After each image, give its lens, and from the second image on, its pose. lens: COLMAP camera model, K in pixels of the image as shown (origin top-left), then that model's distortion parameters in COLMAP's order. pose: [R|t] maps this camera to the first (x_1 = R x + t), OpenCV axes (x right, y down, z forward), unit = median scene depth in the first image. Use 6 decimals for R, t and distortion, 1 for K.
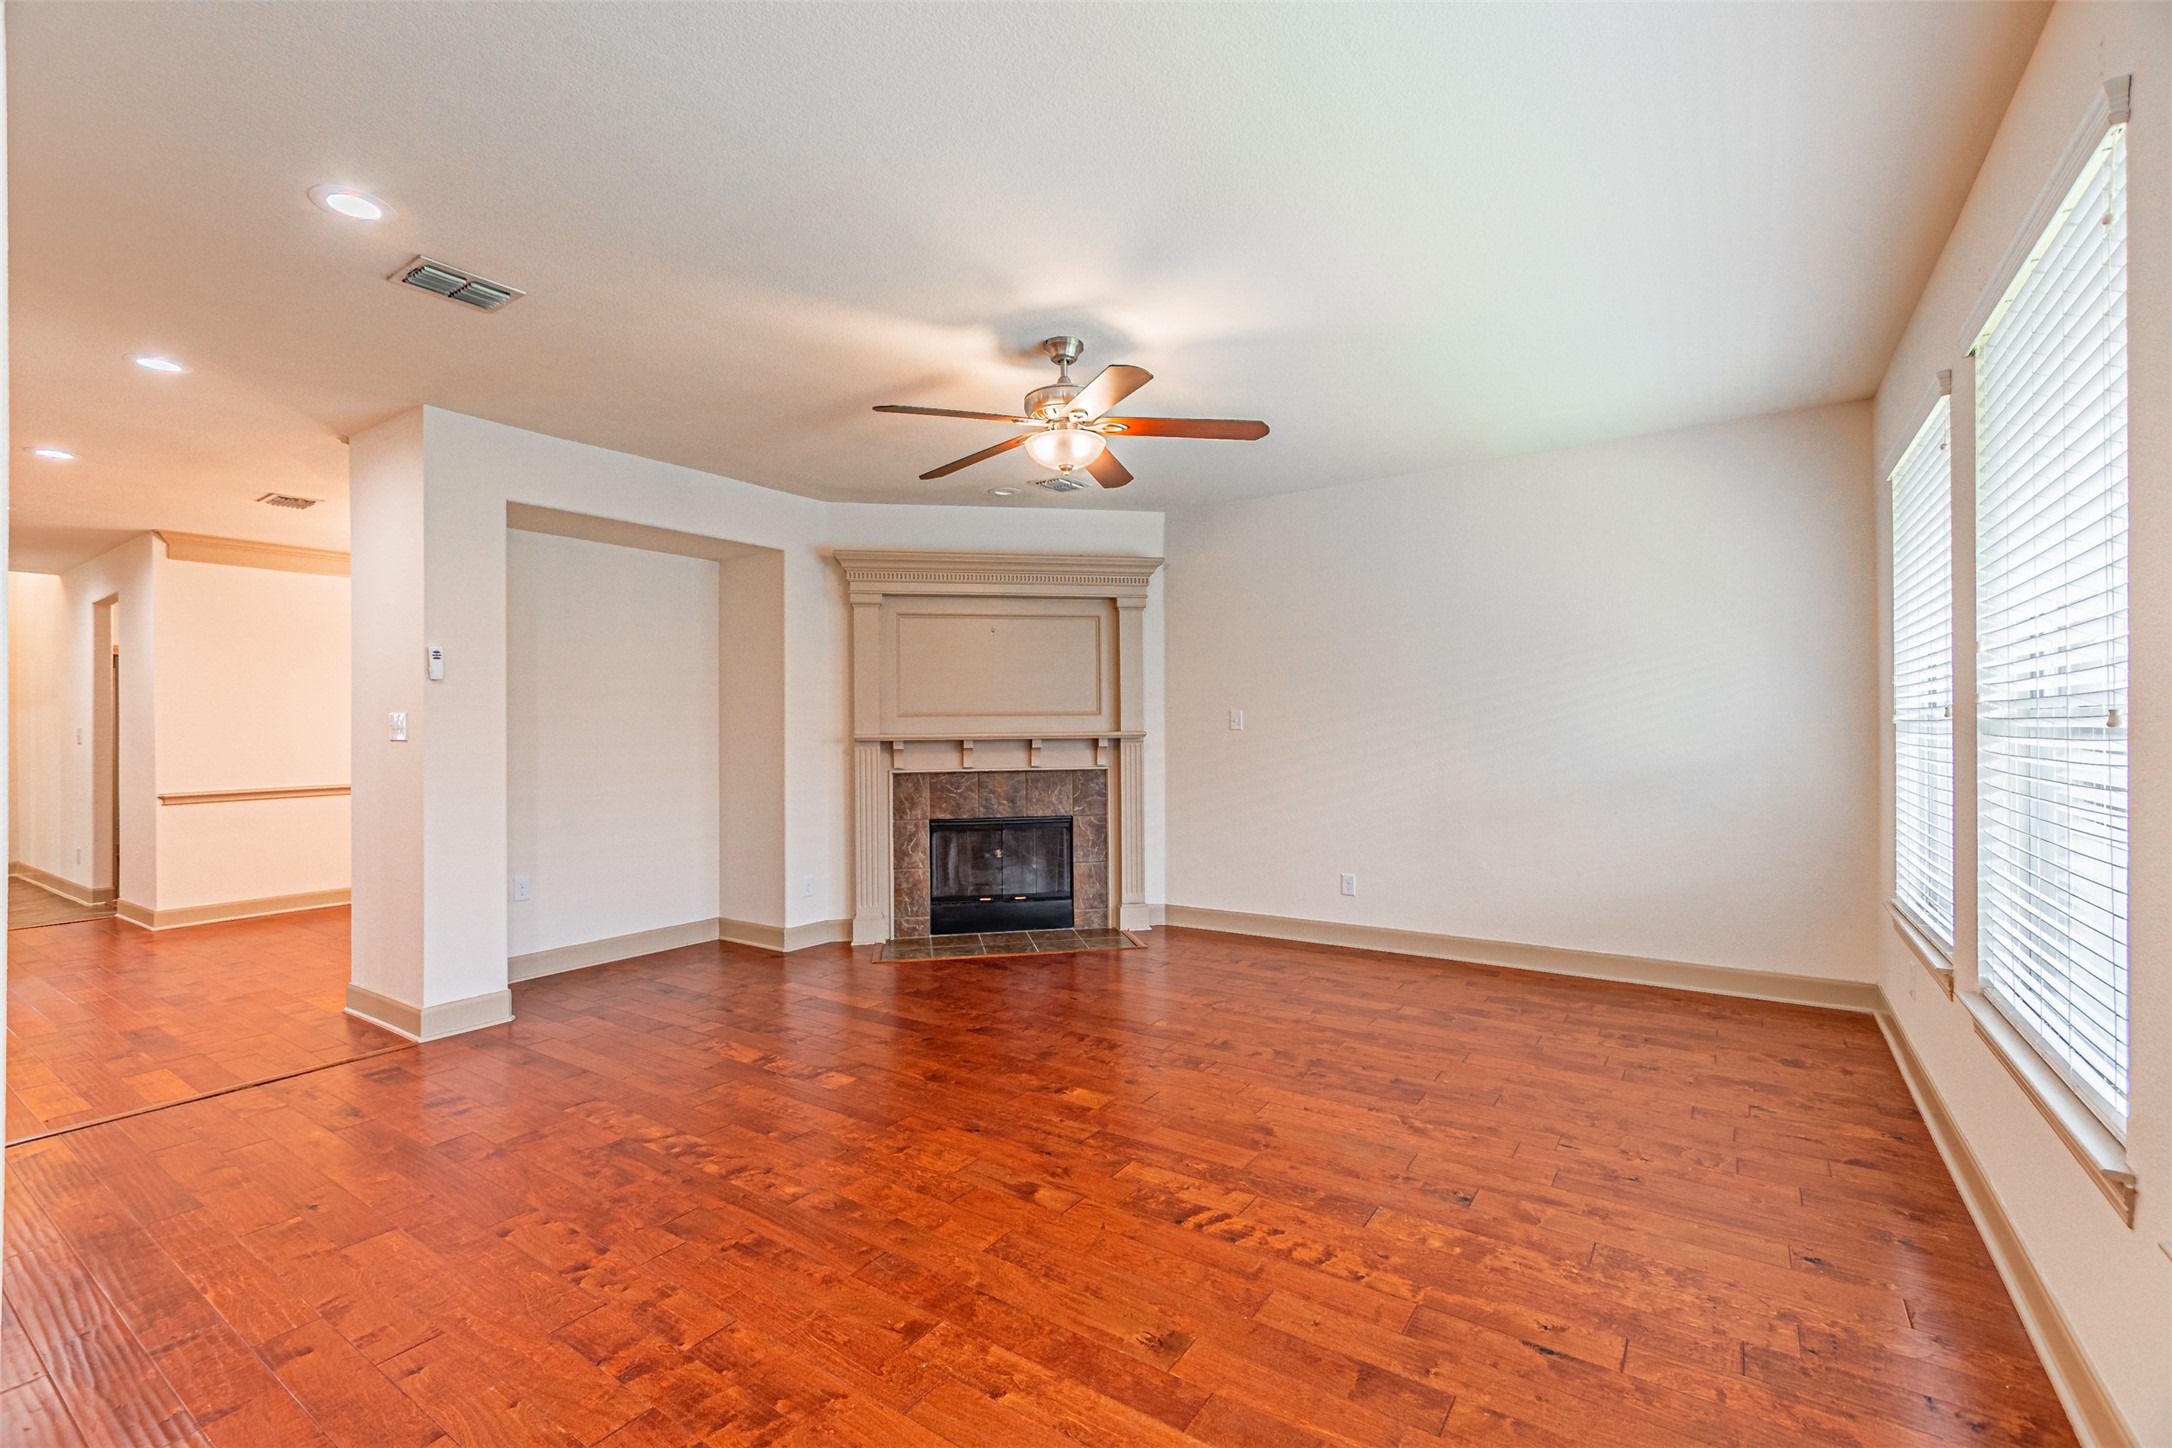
lens RADIAL K [[944.9, 0, 1075.2], [0, 944.9, 722.9], [0, 0, 1]] dist [0.003503, -0.000586]
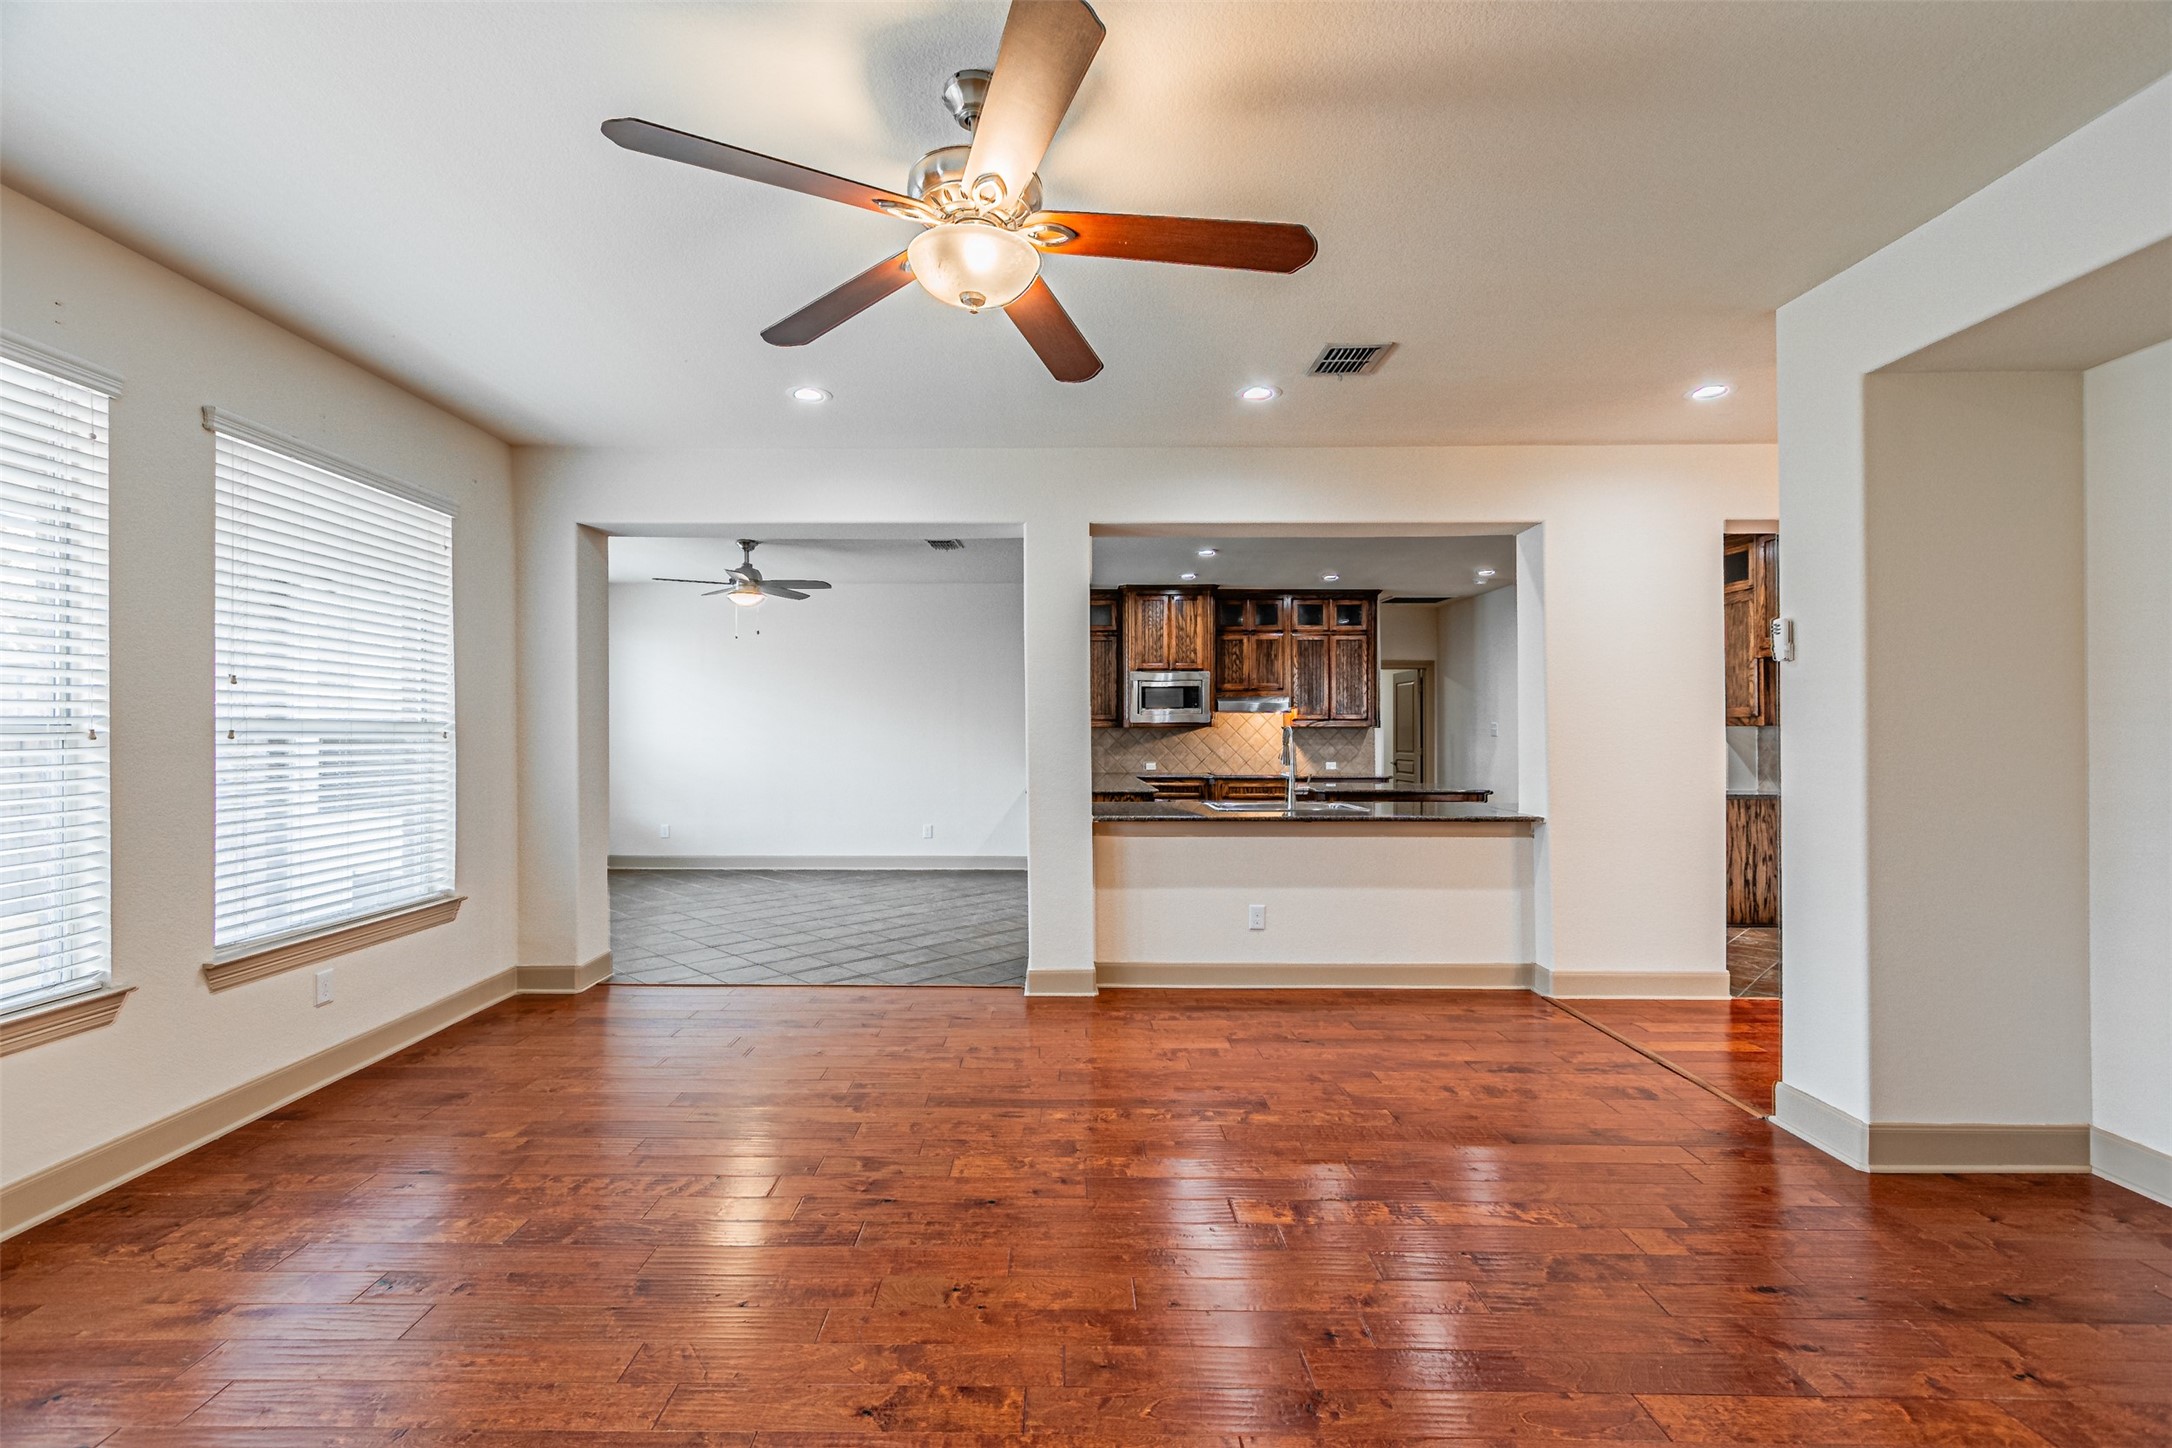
lens RADIAL K [[944.9, 0, 1068.8], [0, 944.9, 731.8], [0, 0, 1]] dist [0.003503, -0.000586]
pose [[-0.819487, 0.011305, -0.572986, 0.405544], [0.012289, 0.999922, 0.002153, 0.002676], [0.572966, -0.005277, -0.819562, 2.167486]]
